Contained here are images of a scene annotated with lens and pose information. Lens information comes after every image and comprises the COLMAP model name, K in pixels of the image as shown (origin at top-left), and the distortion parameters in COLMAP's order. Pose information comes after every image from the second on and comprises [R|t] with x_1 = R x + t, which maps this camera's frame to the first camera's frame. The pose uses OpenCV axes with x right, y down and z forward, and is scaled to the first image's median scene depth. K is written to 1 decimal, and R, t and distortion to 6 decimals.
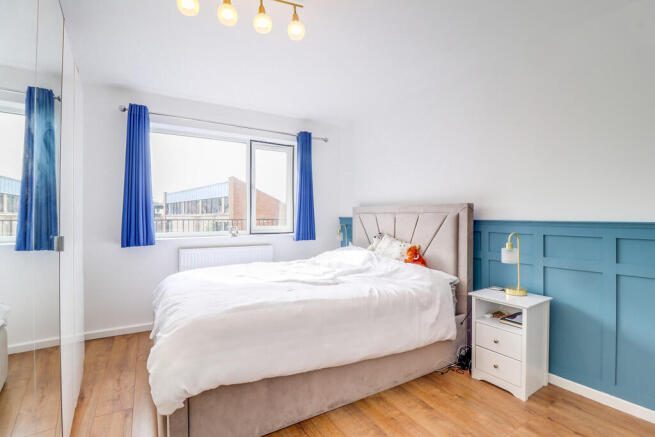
lens RADIAL K [[305.9, 0, 330.8], [0, 305.9, 217.0], [0, 0, 1]] dist [0.001047, -0.015898]
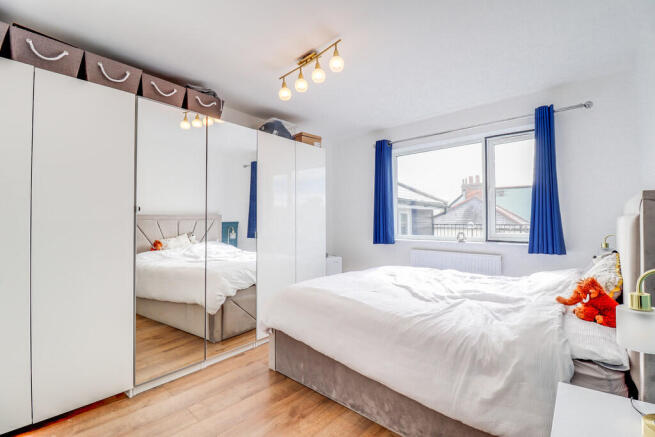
lens RADIAL K [[305.9, 0, 330.8], [0, 305.9, 217.0], [0, 0, 1]] dist [0.001047, -0.015898]
pose [[0.288345, -0.016527, -0.957384, 0.568770], [0.002803, 0.999861, -0.016416, -0.002117], [0.957522, 0.002050, 0.288352, 0.366775]]
